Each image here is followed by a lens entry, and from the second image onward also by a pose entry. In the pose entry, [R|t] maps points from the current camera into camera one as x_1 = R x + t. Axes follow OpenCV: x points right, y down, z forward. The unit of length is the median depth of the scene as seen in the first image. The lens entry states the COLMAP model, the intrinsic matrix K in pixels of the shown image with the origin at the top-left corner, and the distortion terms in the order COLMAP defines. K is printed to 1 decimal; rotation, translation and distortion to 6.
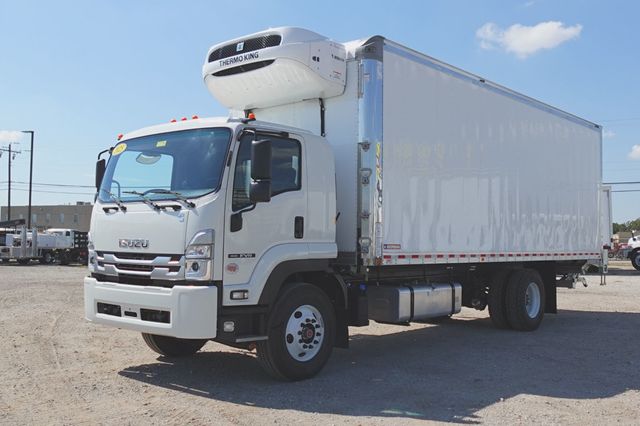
lens RADIAL K [[677.7, 0, 320.0], [0, 677.7, 213.0], [0, 0, 1]] dist [-0.002271, 0.002264]
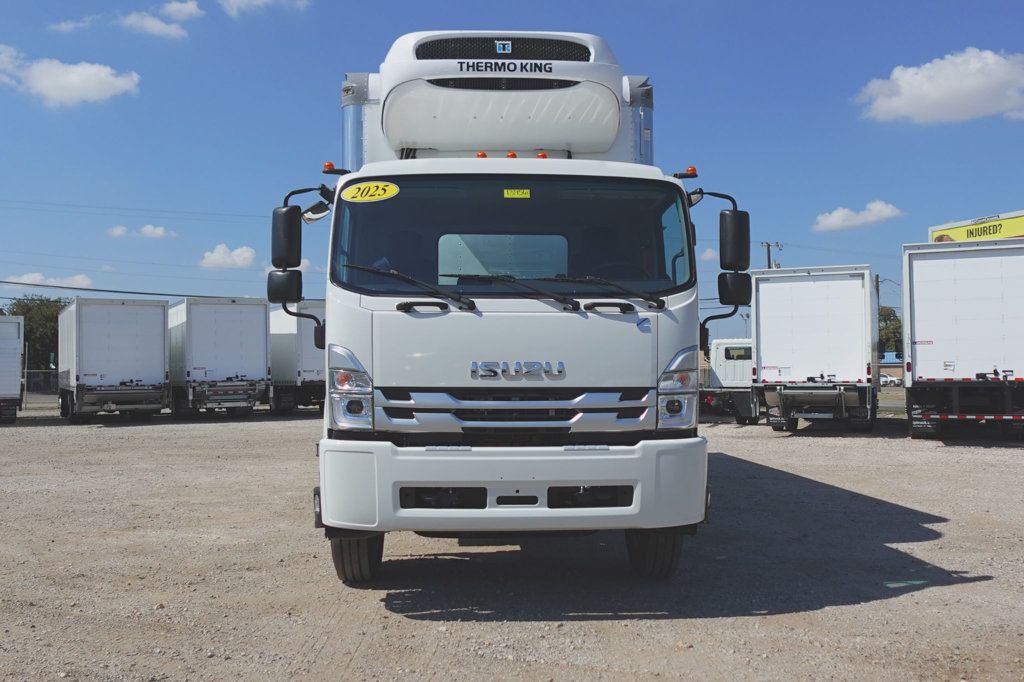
lens RADIAL K [[867.7, 0, 512.0], [0, 867.7, 341.0], [0, 0, 1]] dist [-0.002002, 0.011150]
pose [[0.730715, 0.006498, 0.682652, -0.732054], [-0.018588, 0.999773, 0.010380, 0.013108], [-0.682430, -0.020274, 0.730670, 0.474997]]
